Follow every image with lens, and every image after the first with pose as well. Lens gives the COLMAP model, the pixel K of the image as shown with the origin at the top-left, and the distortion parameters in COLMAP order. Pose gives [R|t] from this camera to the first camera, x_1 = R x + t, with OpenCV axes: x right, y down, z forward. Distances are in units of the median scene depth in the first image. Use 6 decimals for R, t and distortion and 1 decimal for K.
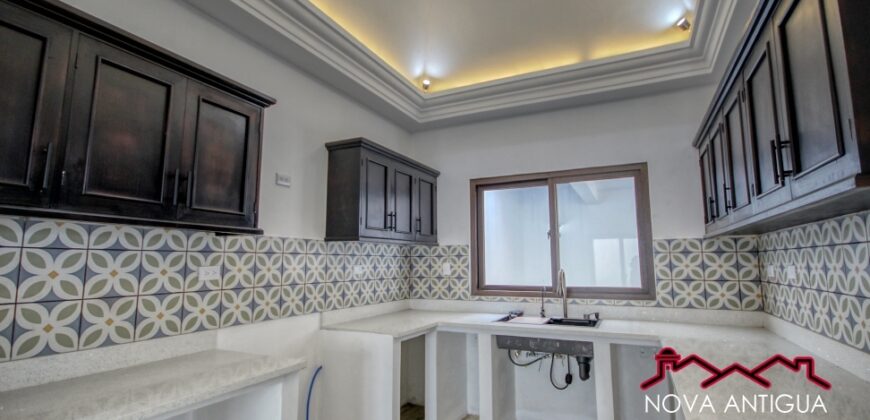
lens RADIAL K [[406.8, 0, 434.0], [0, 406.8, 208.7], [0, 0, 1]] dist [-0.001510, -0.001029]
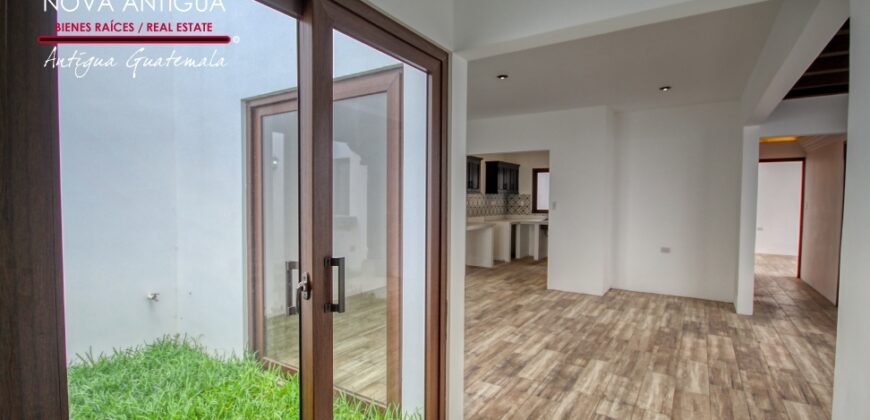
lens RADIAL K [[406.8, 0, 435.4], [0, 406.8, 211.2], [0, 0, 1]] dist [-0.001510, -0.001029]
pose [[0.993461, 0.011720, -0.113569, -0.227479], [0.006604, 0.987152, 0.159645, -0.222585], [0.113981, -0.159351, 0.980620, -1.641403]]
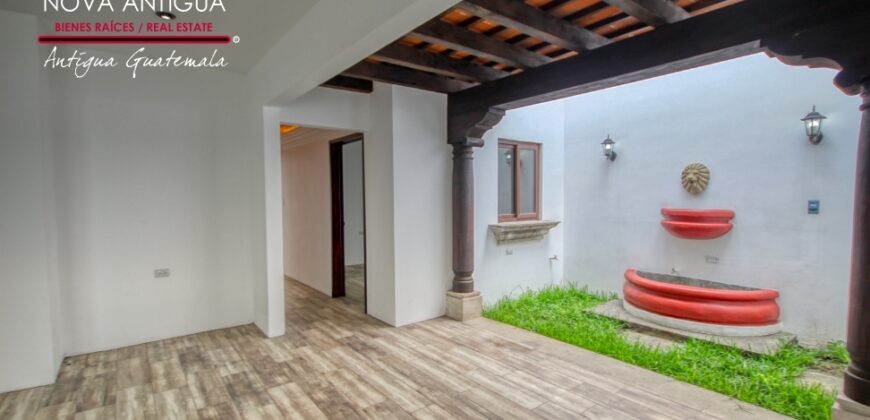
lens RADIAL K [[406.8, 0, 436.3], [0, 406.8, 205.5], [0, 0, 1]] dist [-0.001510, -0.001029]
pose [[0.443614, -0.025030, 0.895868, -0.117091], [-0.101275, 0.991807, 0.077860, -0.117127], [-0.890477, -0.125269, 0.437445, -0.884249]]
